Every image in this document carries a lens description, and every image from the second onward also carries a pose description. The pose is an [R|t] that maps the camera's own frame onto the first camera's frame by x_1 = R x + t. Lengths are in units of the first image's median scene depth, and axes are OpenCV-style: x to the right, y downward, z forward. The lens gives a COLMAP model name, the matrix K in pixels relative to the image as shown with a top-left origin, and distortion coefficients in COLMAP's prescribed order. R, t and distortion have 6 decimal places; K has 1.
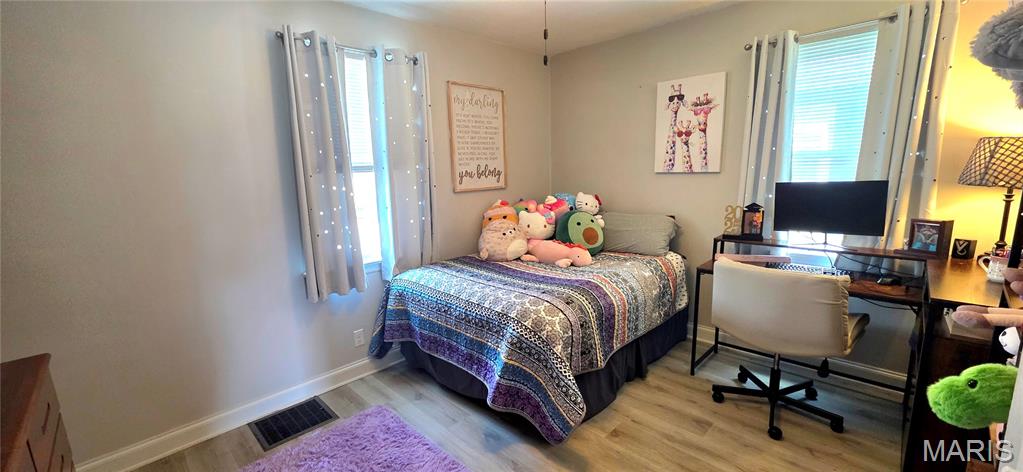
lens RADIAL K [[408.1, 0, 506.0], [0, 408.1, 239.6], [0, 0, 1]] dist [-0.011725, -0.000031]
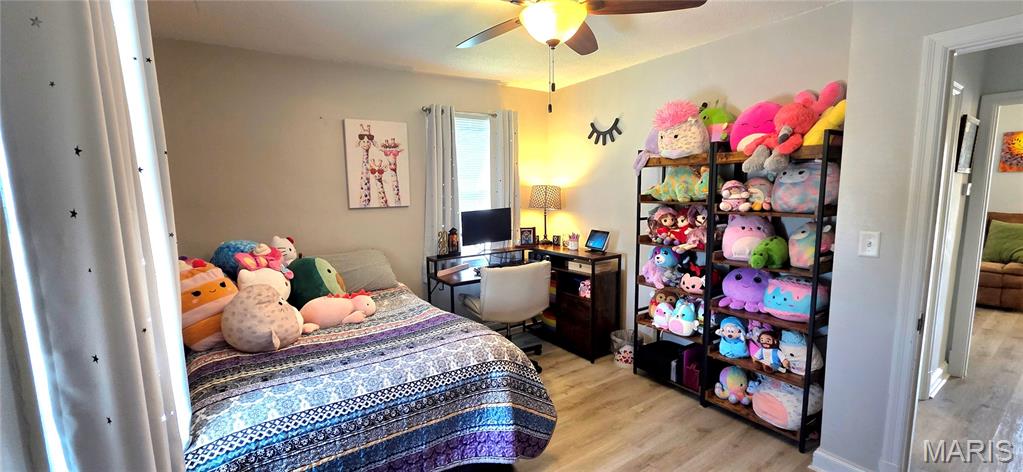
lens RADIAL K [[408.1, 0, 506.0], [0, 408.1, 239.6], [0, 0, 1]] dist [-0.011725, -0.000031]
pose [[0.186424, -0.095330, 0.977833, -0.626888], [0.188526, 0.980257, 0.059624, -0.093557], [-0.964212, 0.173232, 0.200716, 0.541719]]
